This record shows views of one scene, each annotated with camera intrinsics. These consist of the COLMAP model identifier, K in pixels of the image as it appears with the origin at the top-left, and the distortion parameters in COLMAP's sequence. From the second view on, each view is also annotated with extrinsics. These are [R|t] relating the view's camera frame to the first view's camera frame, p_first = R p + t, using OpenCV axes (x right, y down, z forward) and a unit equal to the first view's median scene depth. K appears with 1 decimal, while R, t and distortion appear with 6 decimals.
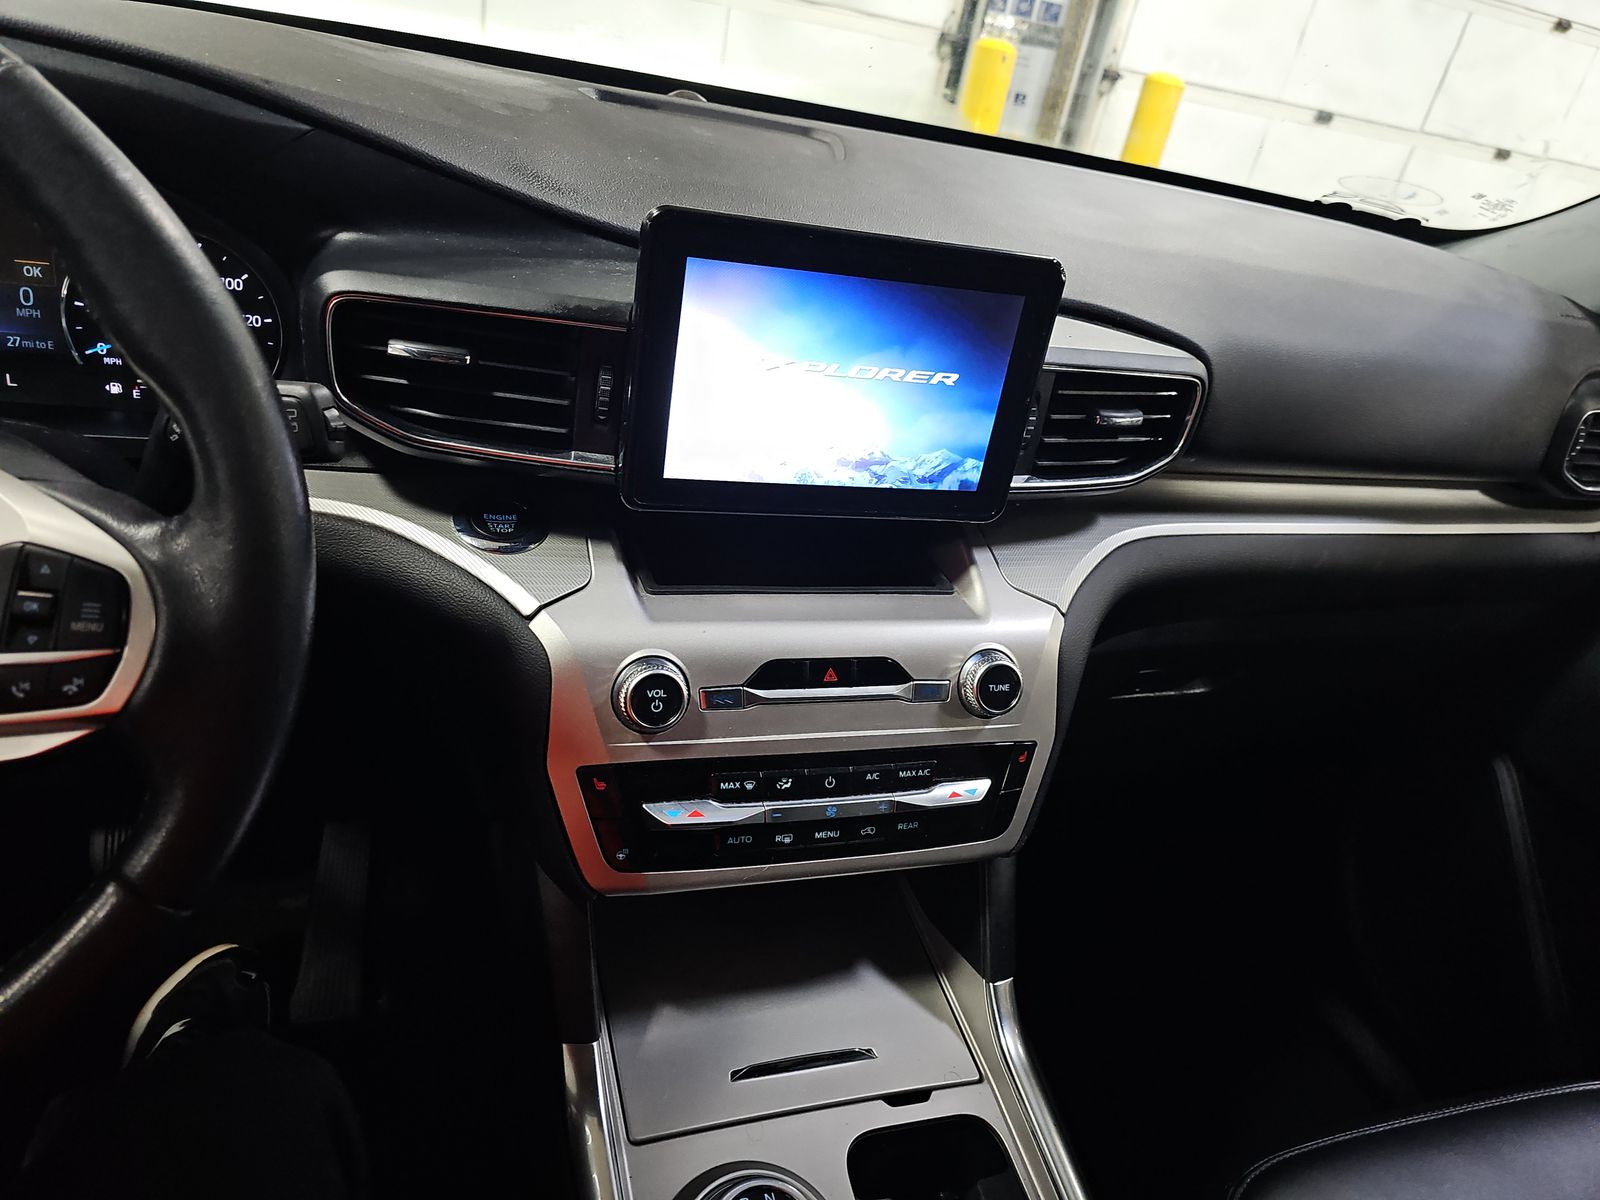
lens RADIAL K [[1087.7, 0, 800.0], [0, 1087.7, 600.0], [0, 0, 1]] dist [0.044114, -0.037435]
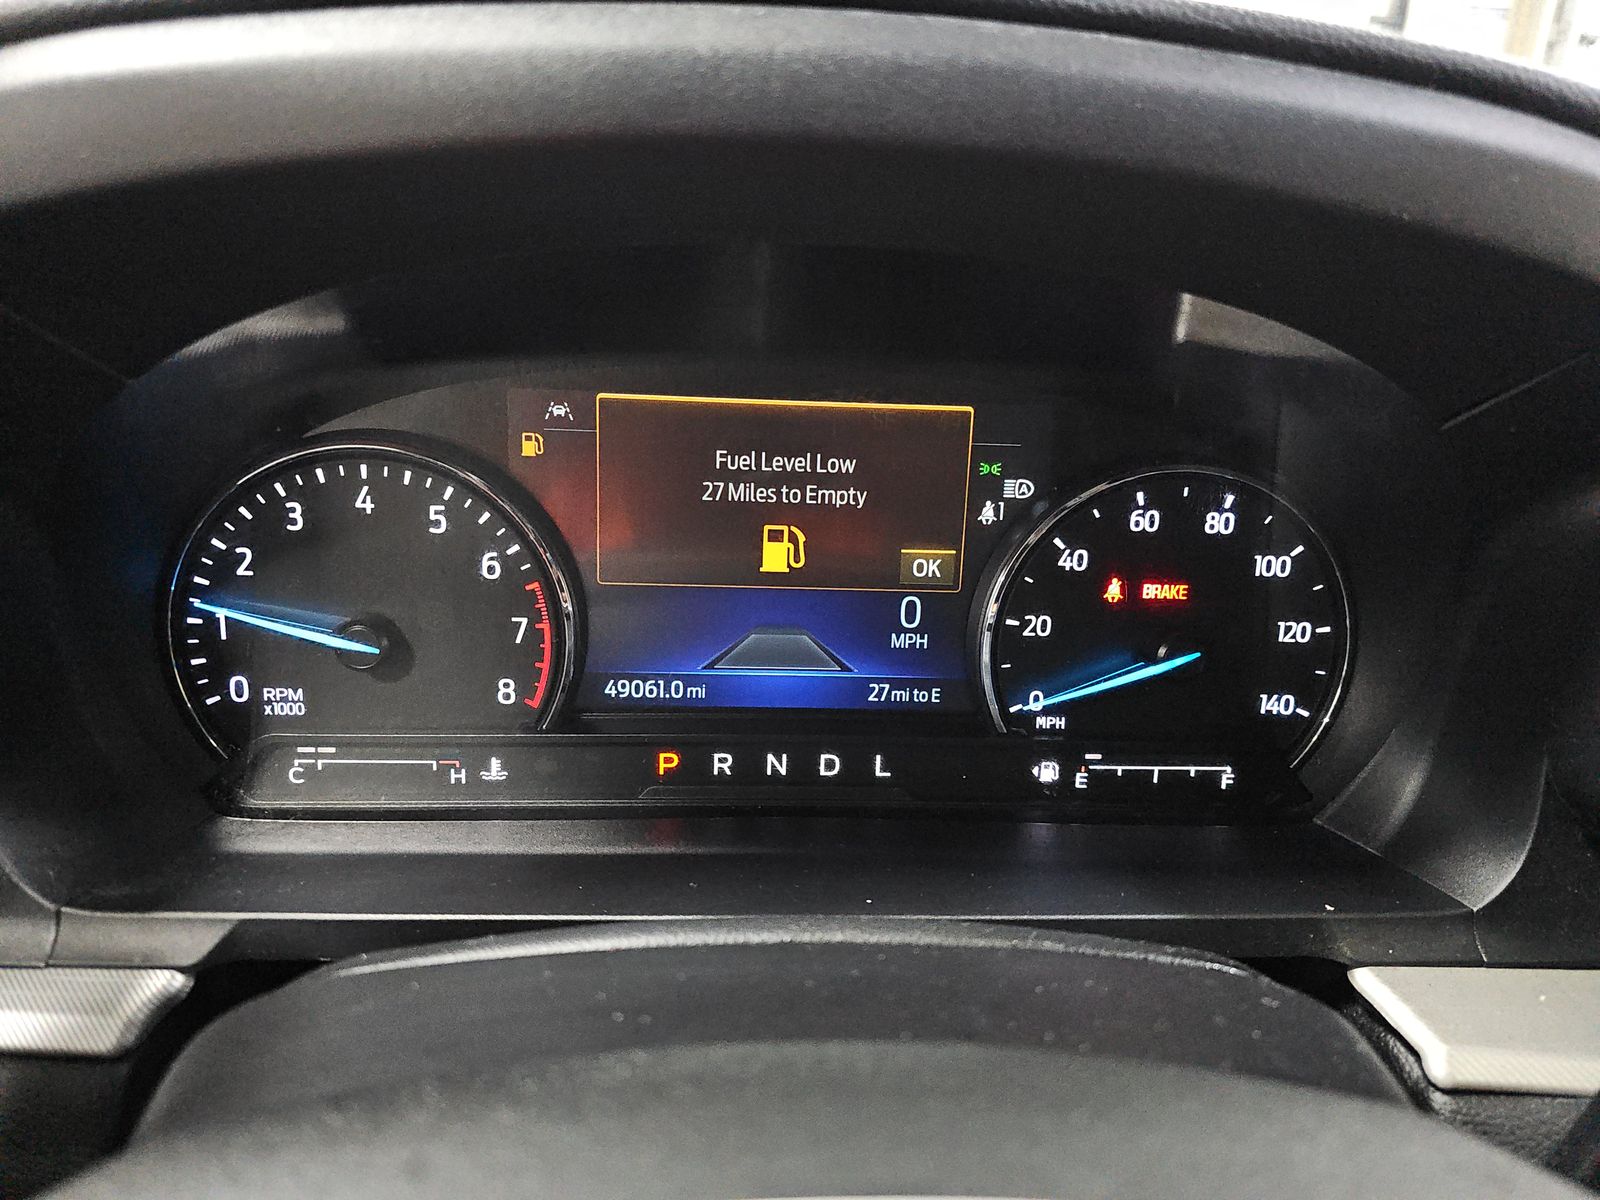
lens RADIAL K [[1087.7, 0, 800.0], [0, 1087.7, 600.0], [0, 0, 1]] dist [0.044114, -0.037435]
pose [[0.965297, -0.043493, -0.257508, -0.623077], [-0.002418, 0.984504, -0.175346, -0.188871], [0.261144, 0.169883, 0.950233, 0.476339]]
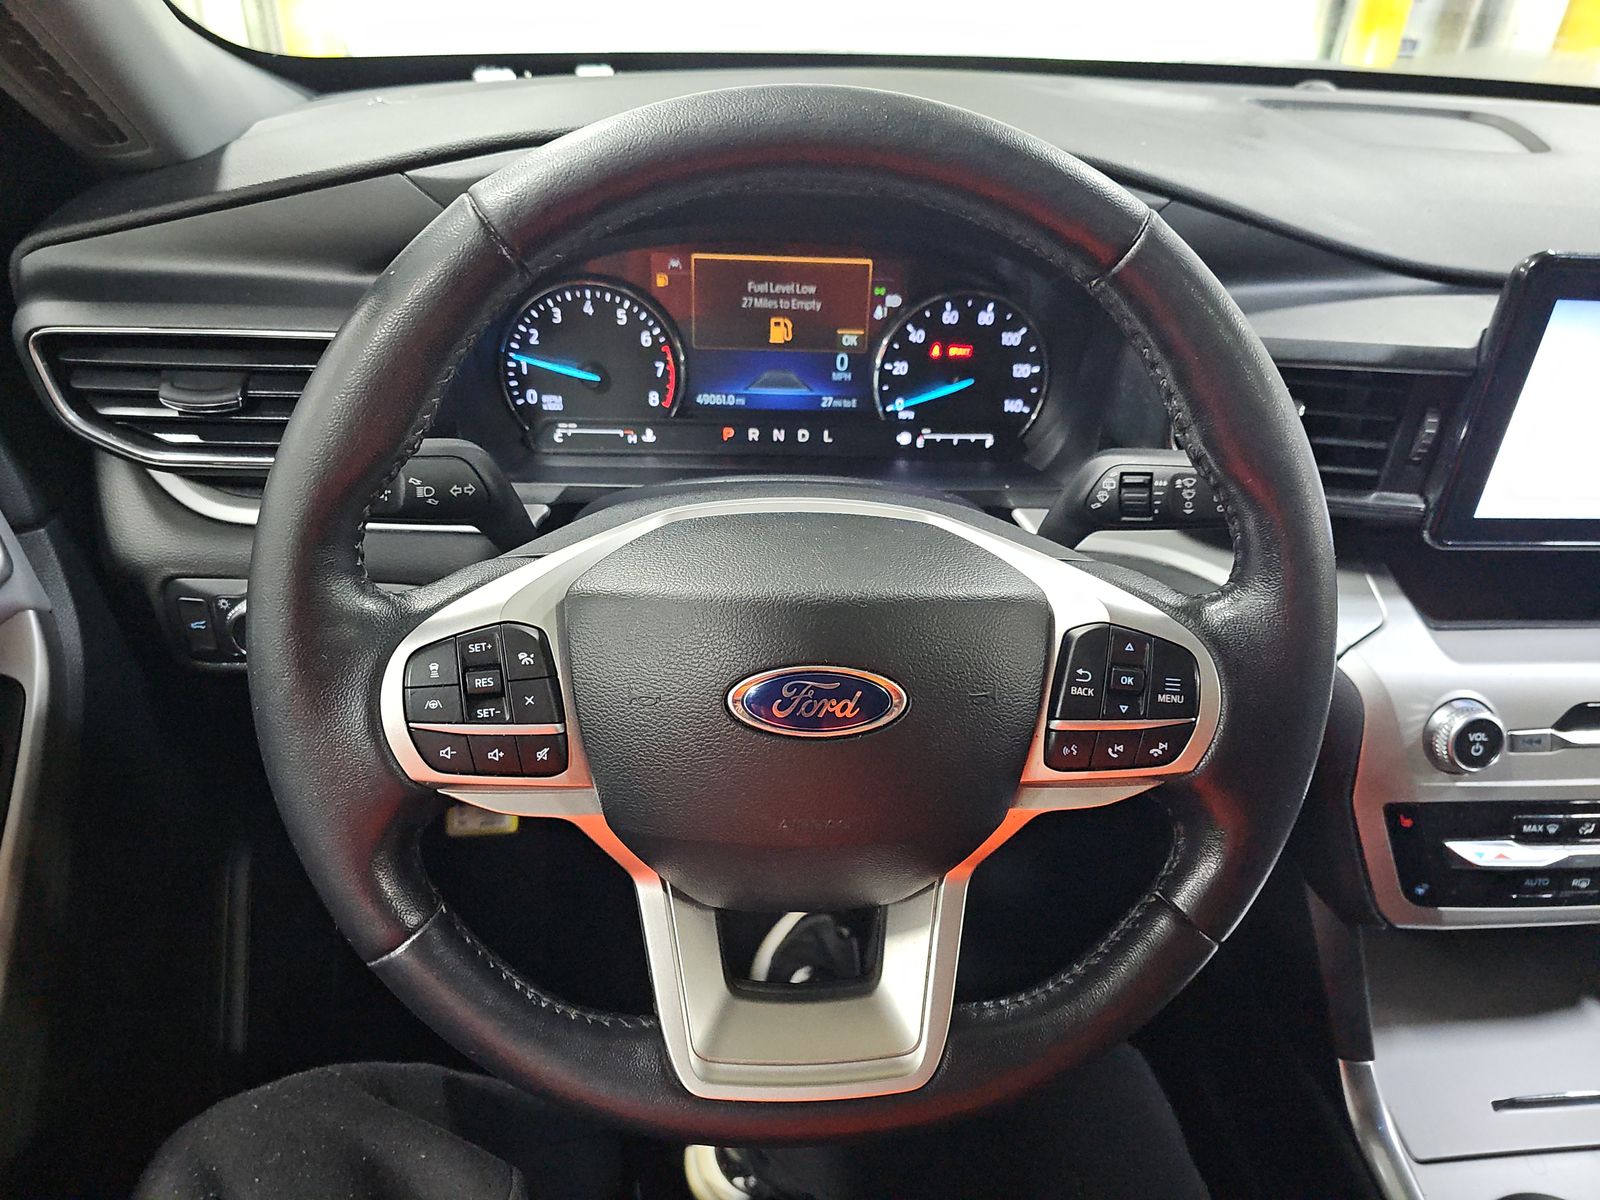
lens RADIAL K [[1079.0, 0, 811.1], [0, 1079.0, 613.6], [0, 0, 1]] dist [0.061727, -0.074536]
pose [[0.966569, 0.016862, -0.255850, -0.445418], [-0.002145, 0.998332, 0.057694, -0.079524], [0.256396, -0.055217, 0.964993, -0.112995]]
